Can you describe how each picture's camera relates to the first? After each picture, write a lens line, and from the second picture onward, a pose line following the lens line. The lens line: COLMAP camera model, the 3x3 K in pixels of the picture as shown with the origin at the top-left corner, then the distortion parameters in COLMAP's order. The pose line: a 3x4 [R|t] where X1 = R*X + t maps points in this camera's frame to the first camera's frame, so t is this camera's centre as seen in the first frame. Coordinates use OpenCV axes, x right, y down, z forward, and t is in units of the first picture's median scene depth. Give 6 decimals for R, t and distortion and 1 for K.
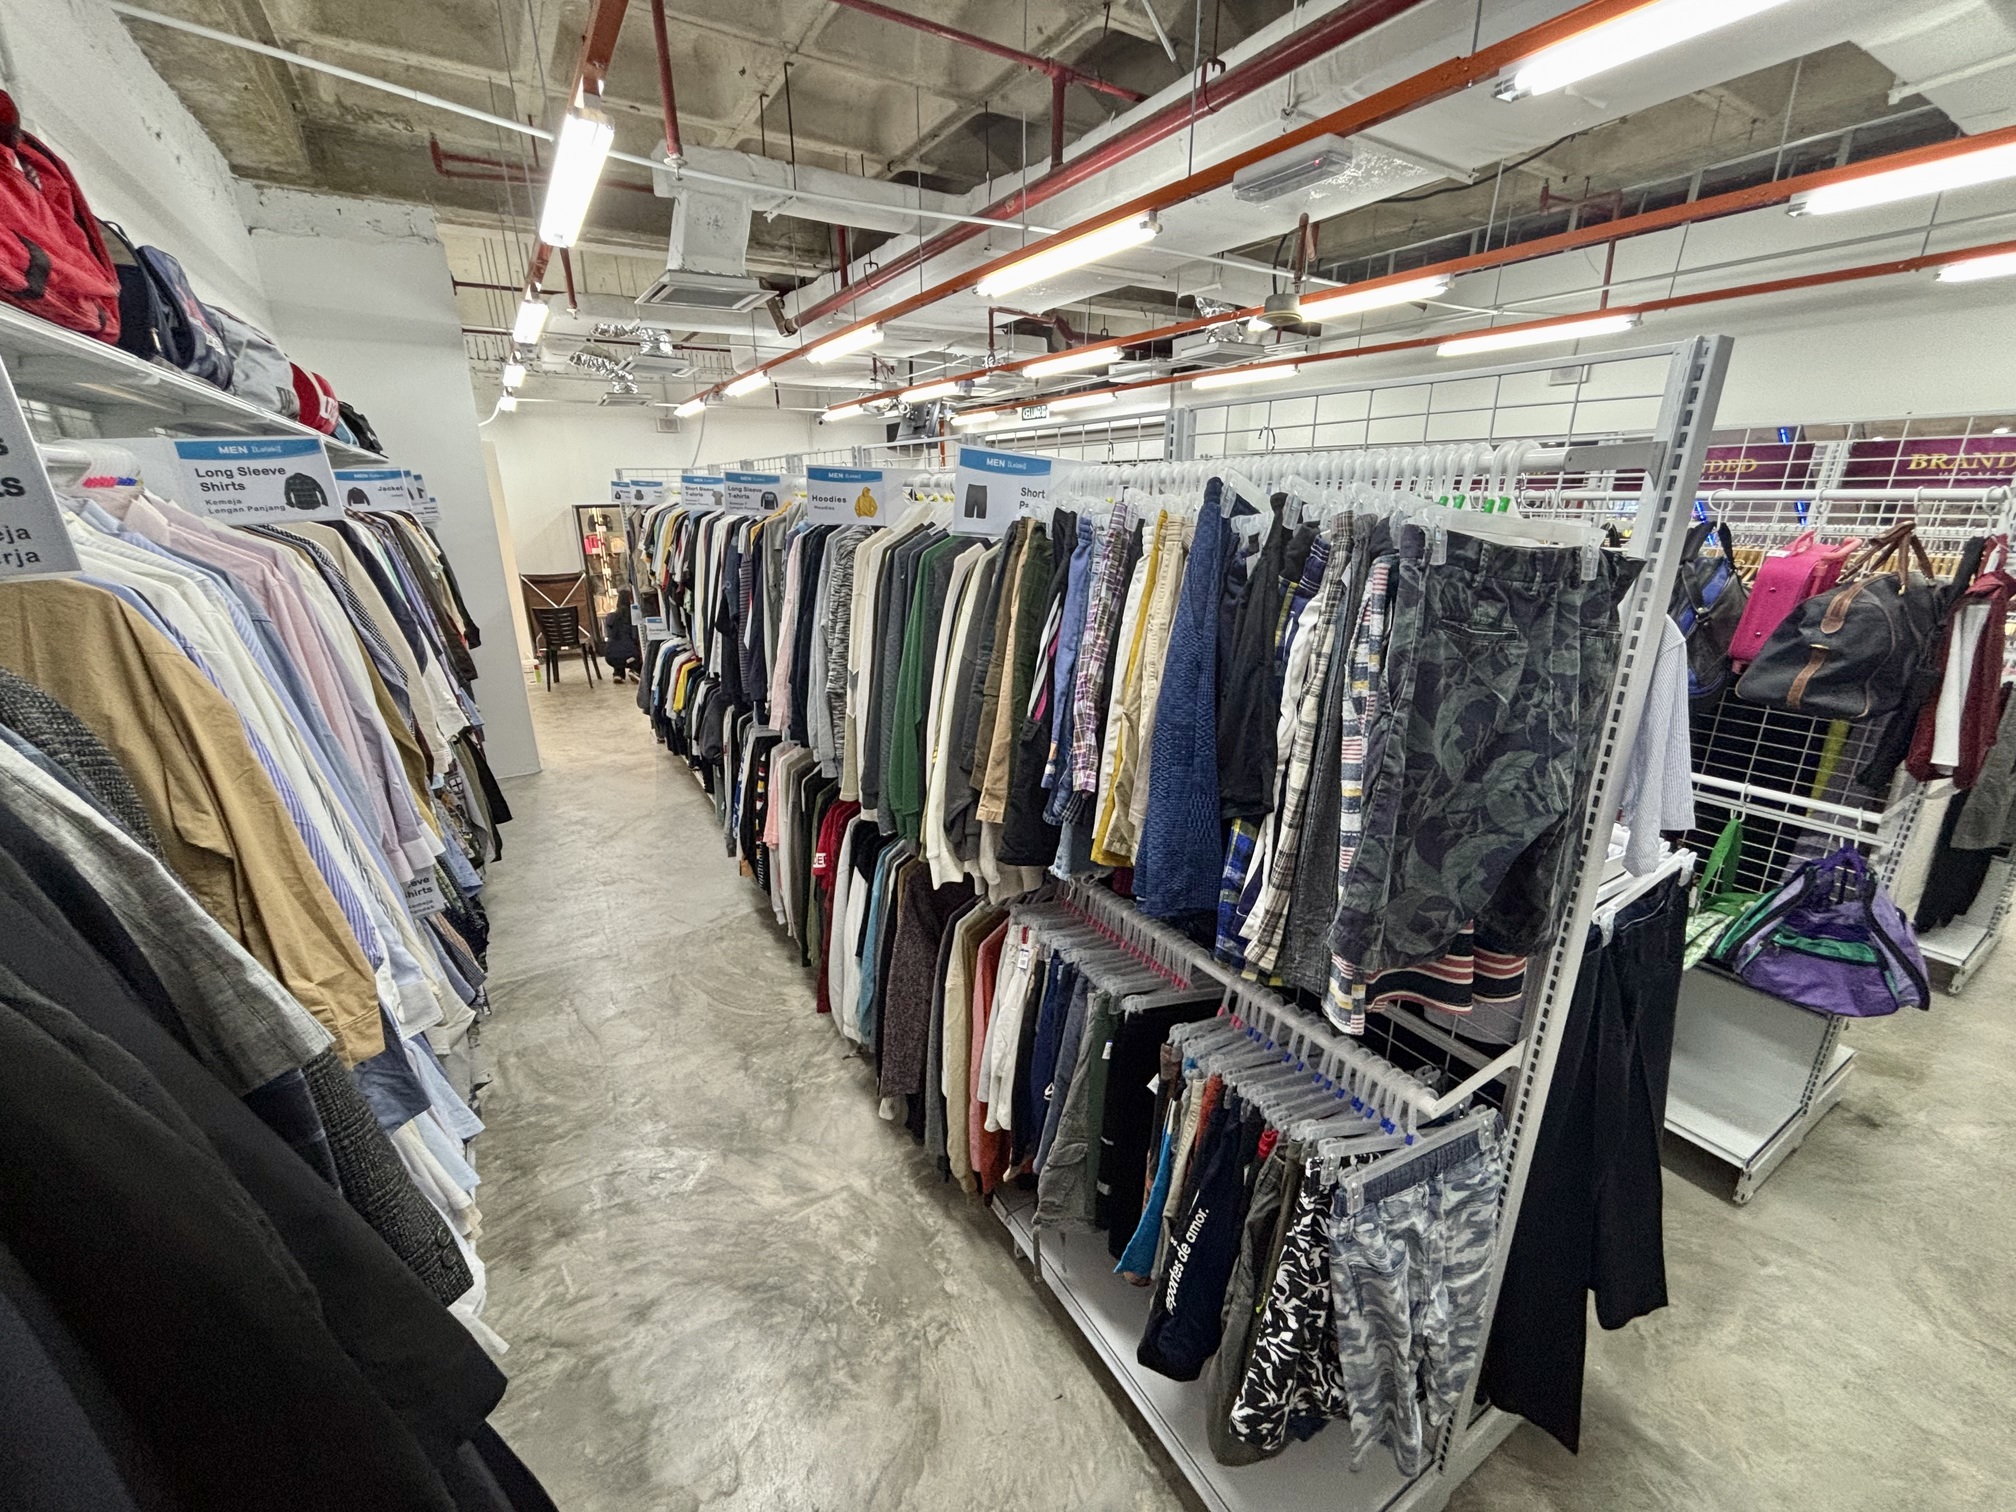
lens RADIAL K [[817.1, 0, 1005.7], [0, 817.1, 760.0], [0, 0, 1]] dist [0.001065, 0.000030]
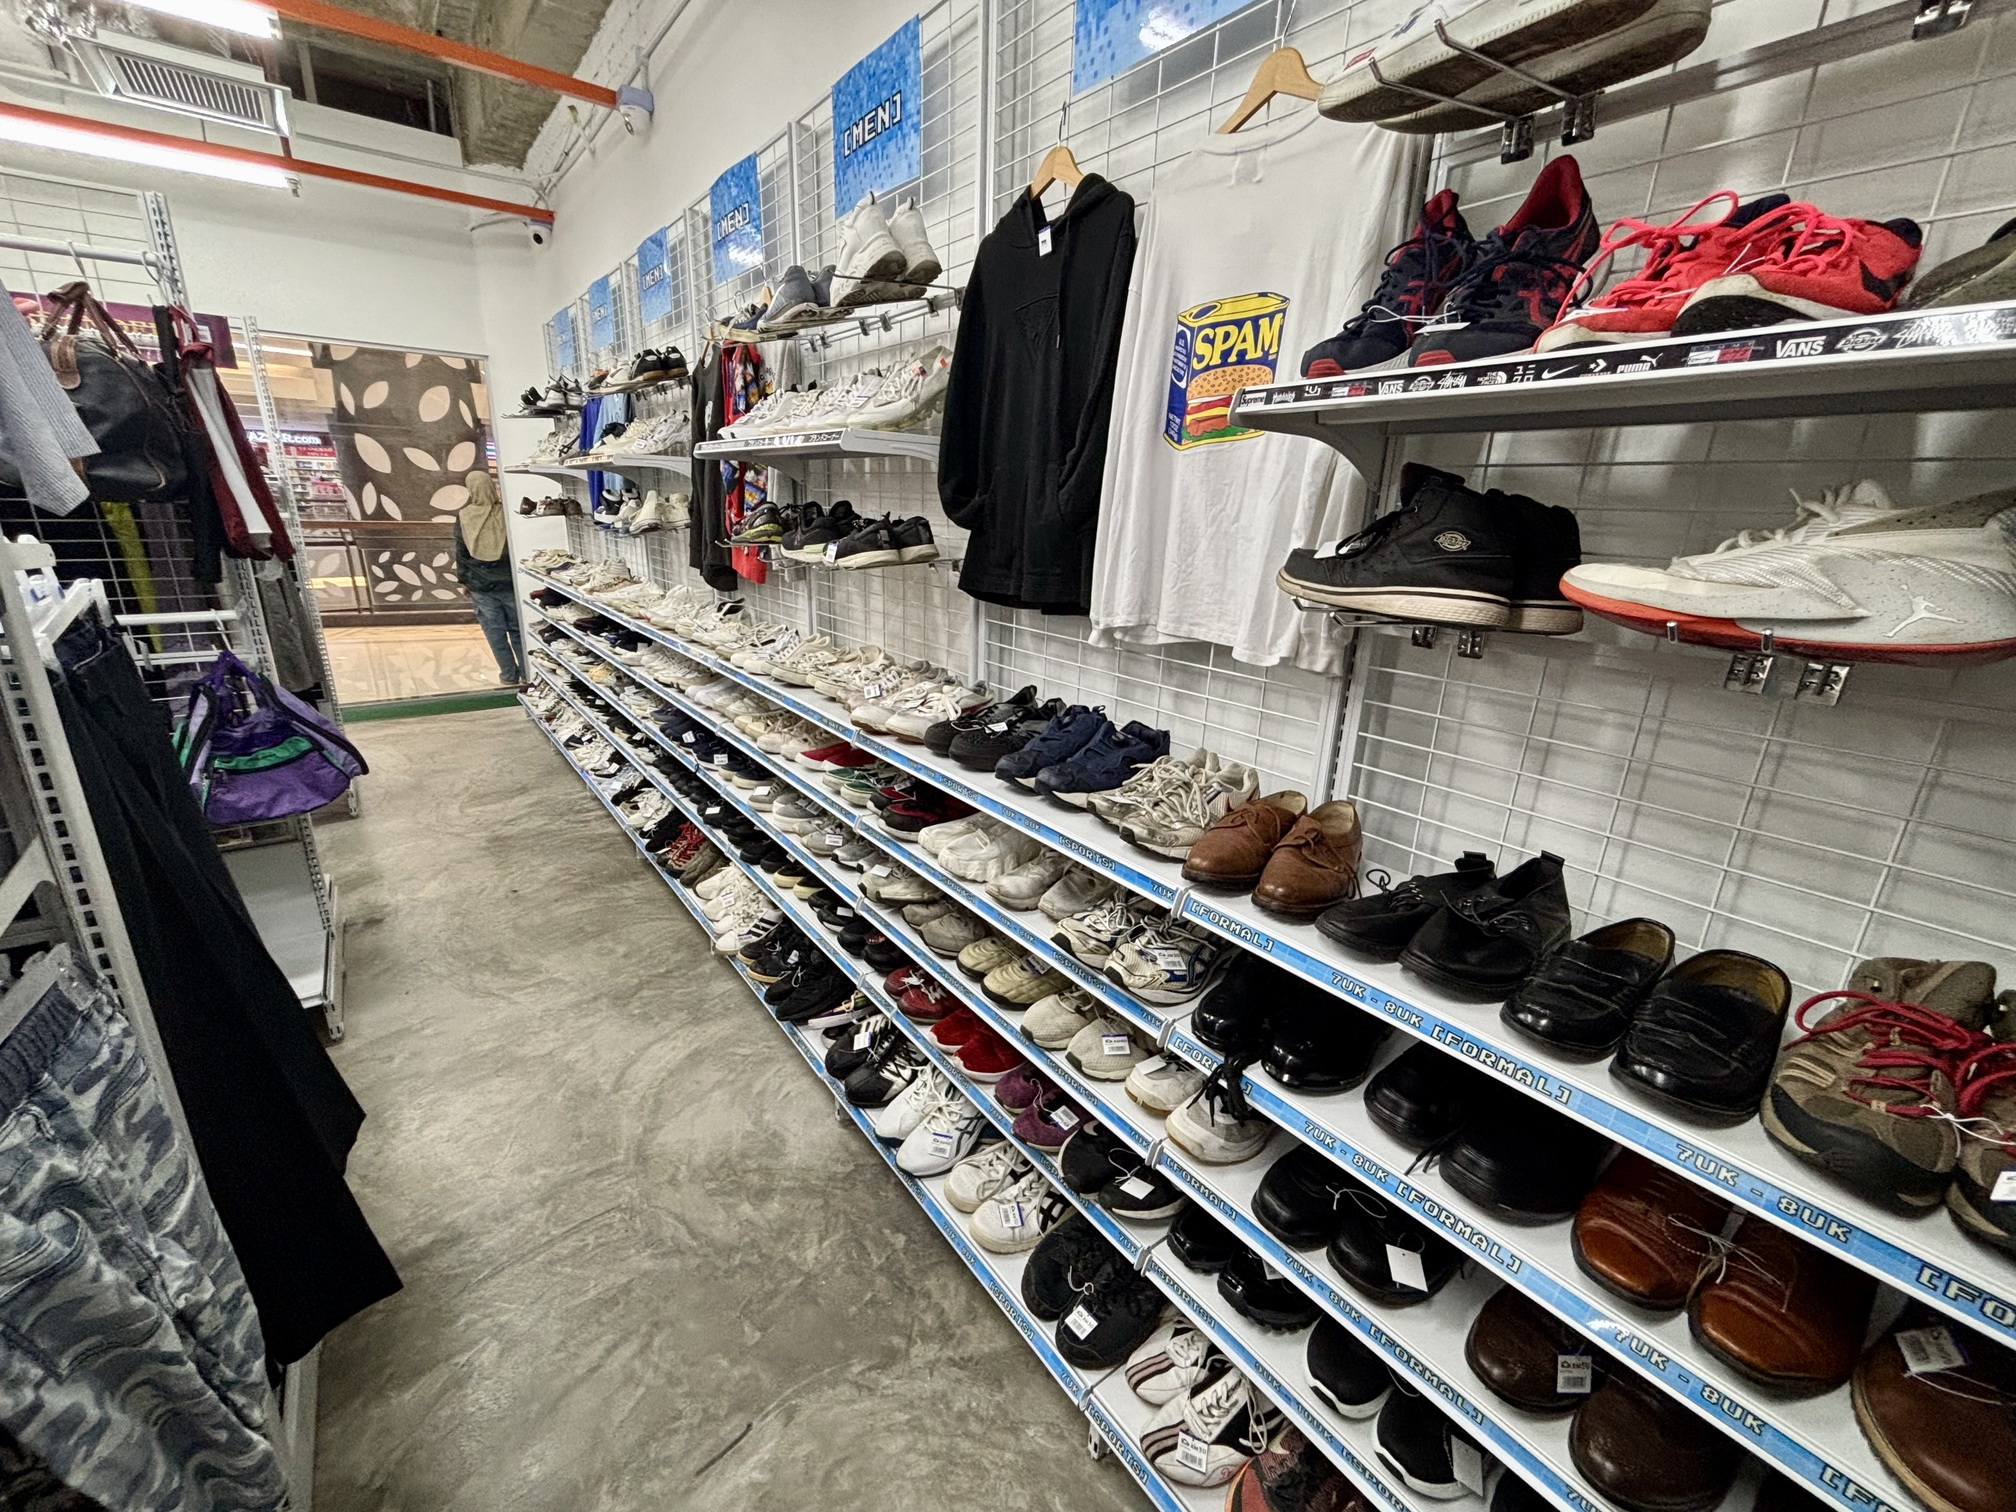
lens RADIAL K [[817.1, 0, 1007.0], [0, 817.1, 760.0], [0, 0, 1]] dist [0.001065, 0.000030]
pose [[-0.092975, -0.305509, 0.947639, -0.008423], [0.275403, 0.906738, 0.319343, 0.237481], [-0.956822, 0.290674, -0.000166, 0.219717]]
